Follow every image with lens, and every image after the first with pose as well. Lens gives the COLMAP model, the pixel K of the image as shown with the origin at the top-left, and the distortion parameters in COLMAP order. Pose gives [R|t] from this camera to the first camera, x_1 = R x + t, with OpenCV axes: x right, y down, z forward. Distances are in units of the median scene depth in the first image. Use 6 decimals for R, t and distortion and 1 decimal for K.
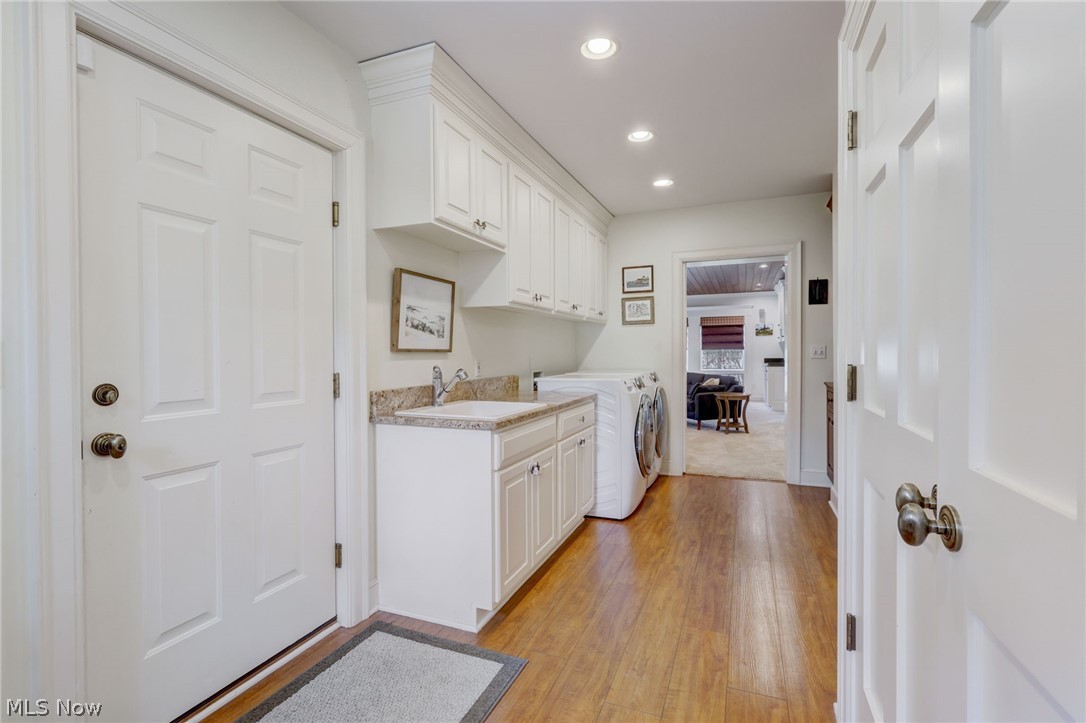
lens RADIAL K [[501.8, 0, 543.0], [0, 501.8, 361.5], [0, 0, 1]] dist [-0.000488, -0.000063]
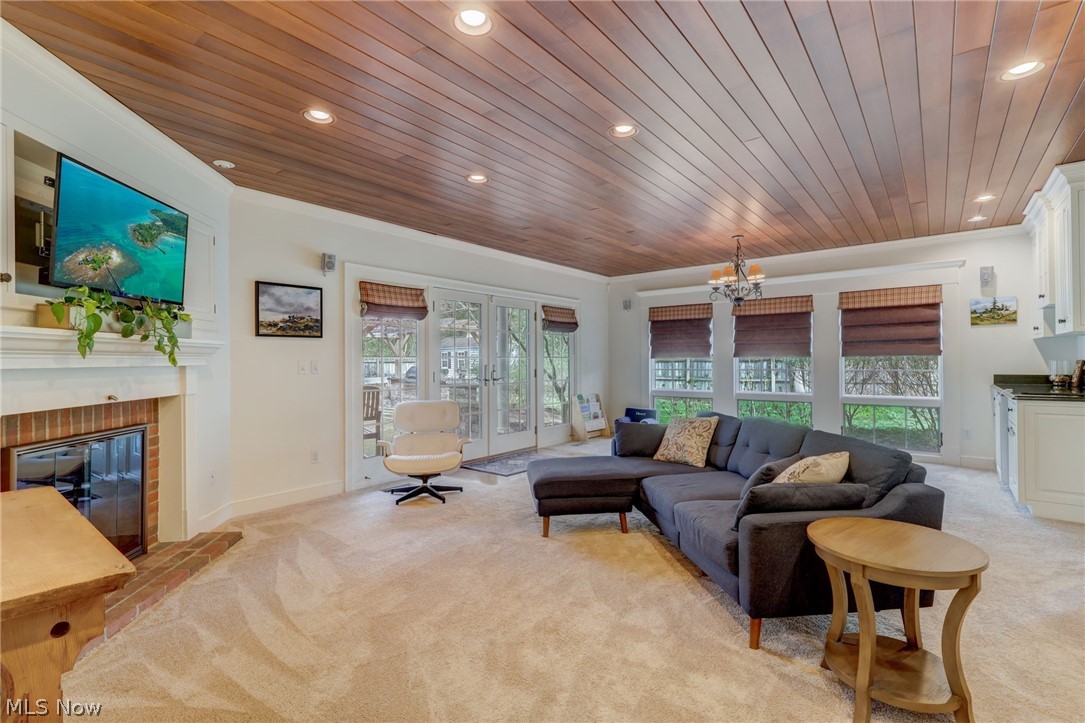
lens RADIAL K [[501.4, 0, 542.5], [0, 501.4, 361.5], [0, 0, 1]] dist [-0.000488, -0.000063]
pose [[0.958453, 0.000560, -0.285251, 0.180470], [-0.004232, 0.999916, -0.012255, -0.011513], [0.285221, 0.012953, 0.958374, 0.454736]]
